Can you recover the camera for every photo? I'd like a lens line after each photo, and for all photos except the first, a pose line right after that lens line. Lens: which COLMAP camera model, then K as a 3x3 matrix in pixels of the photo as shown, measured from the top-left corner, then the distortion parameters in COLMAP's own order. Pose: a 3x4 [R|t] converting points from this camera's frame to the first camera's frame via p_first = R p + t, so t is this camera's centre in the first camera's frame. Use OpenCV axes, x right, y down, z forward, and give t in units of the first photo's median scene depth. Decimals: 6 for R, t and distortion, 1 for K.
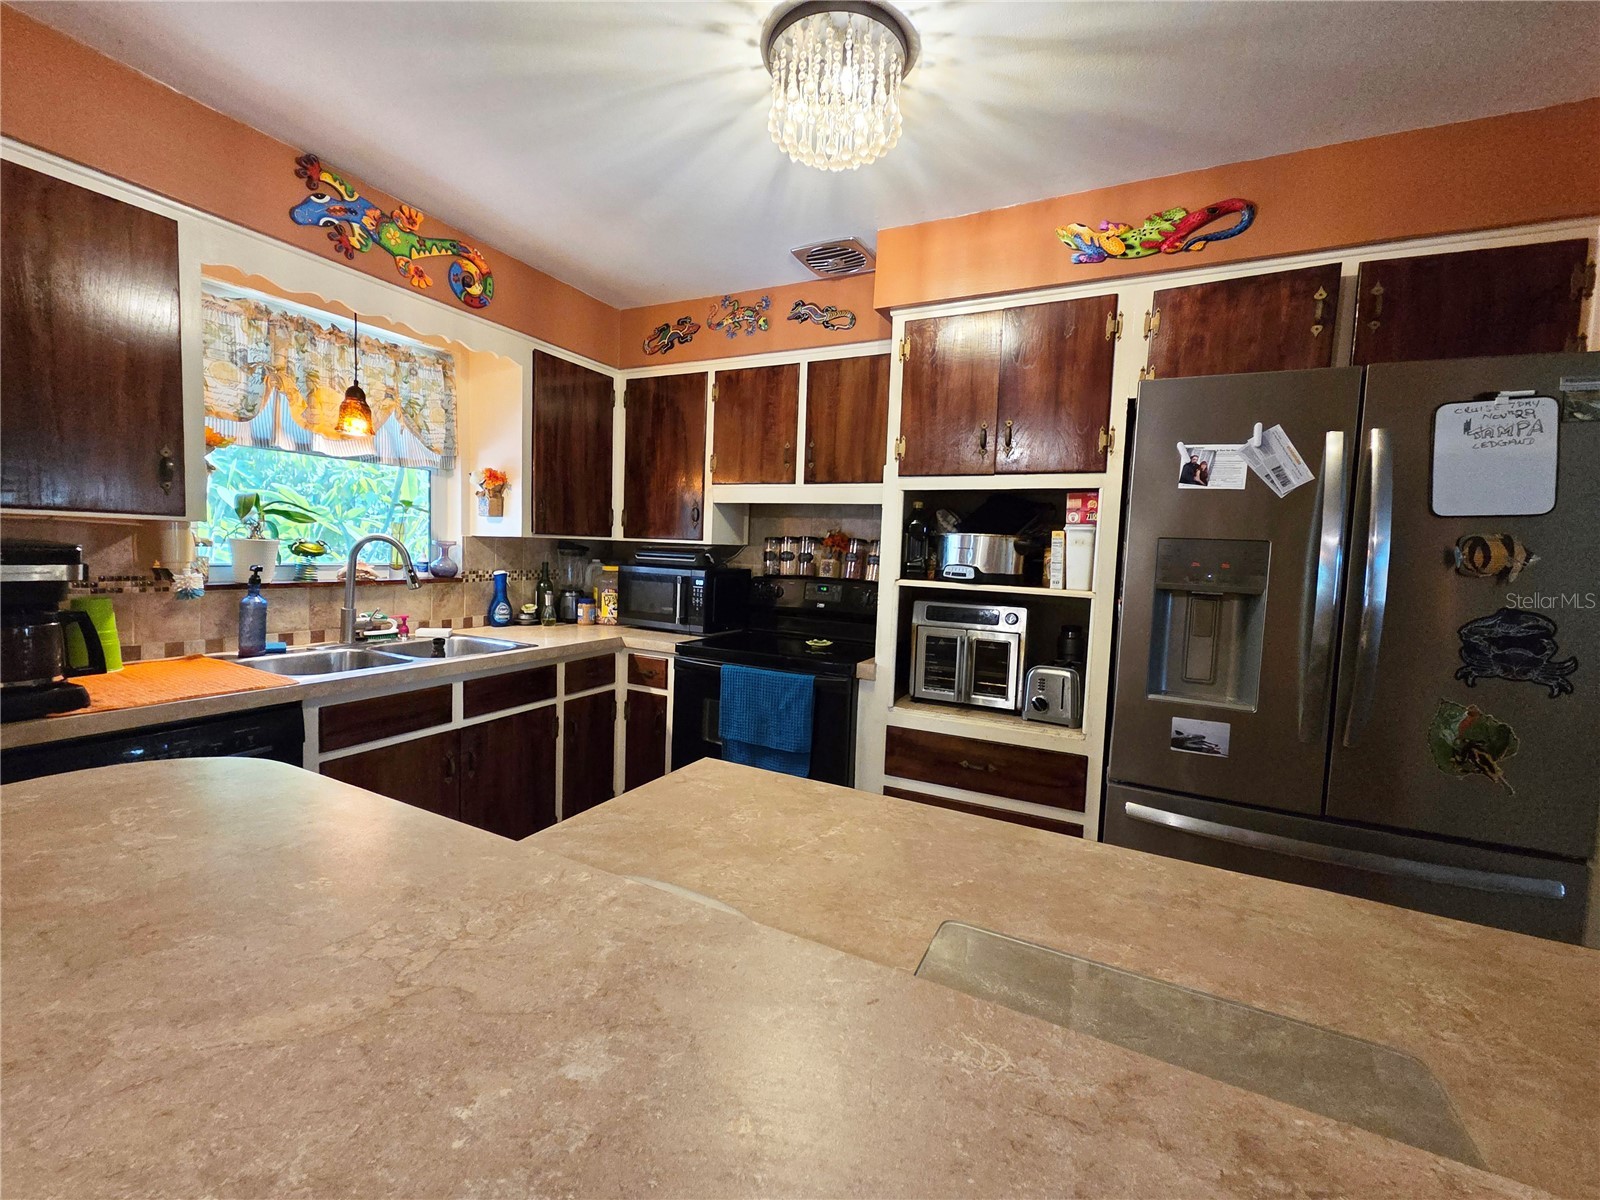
lens RADIAL K [[651.6, 0, 789.8], [0, 651.6, 603.3], [0, 0, 1]] dist [0.003215, -0.000497]
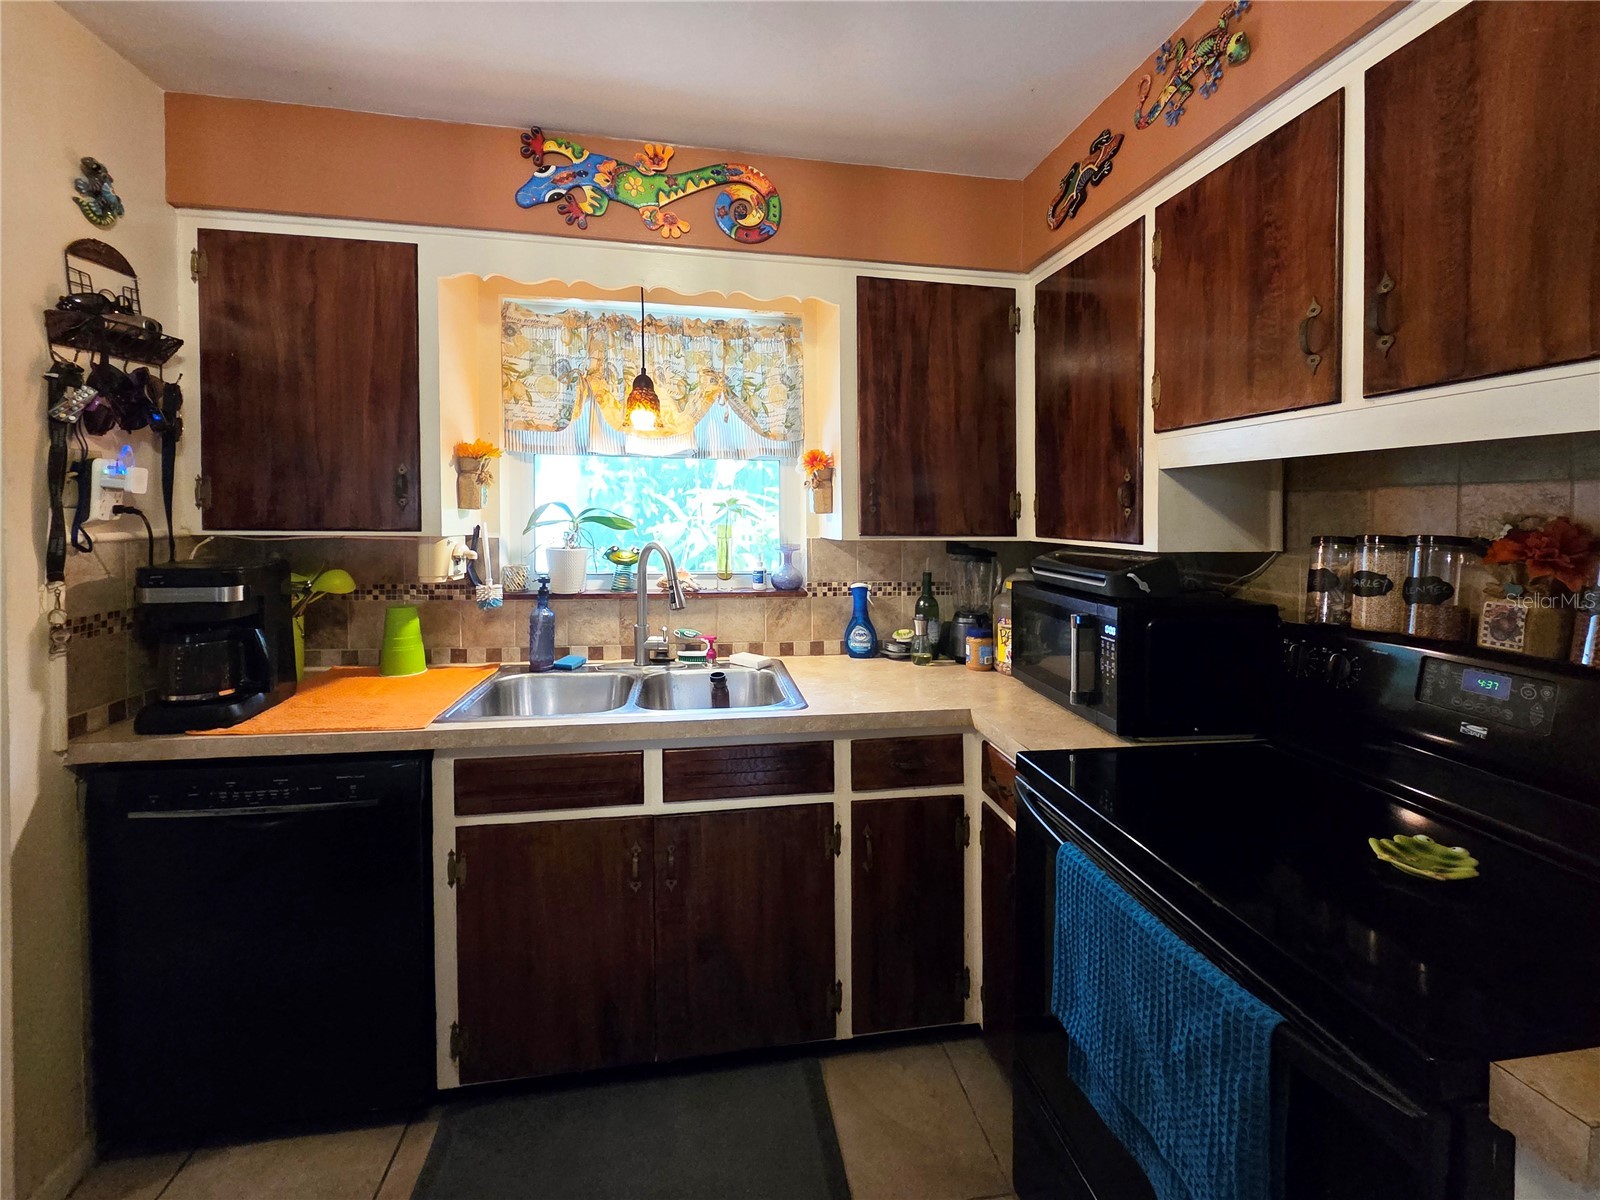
lens RADIAL K [[651.6, 0, 792.1], [0, 651.6, 525.6], [0, 0, 1]] dist [0.003215, -0.000497]
pose [[0.590056, -0.015712, -0.807210, 0.133876], [-0.060009, 0.996192, -0.063256, -0.072093], [0.805129, 0.085764, 0.586866, 0.554164]]
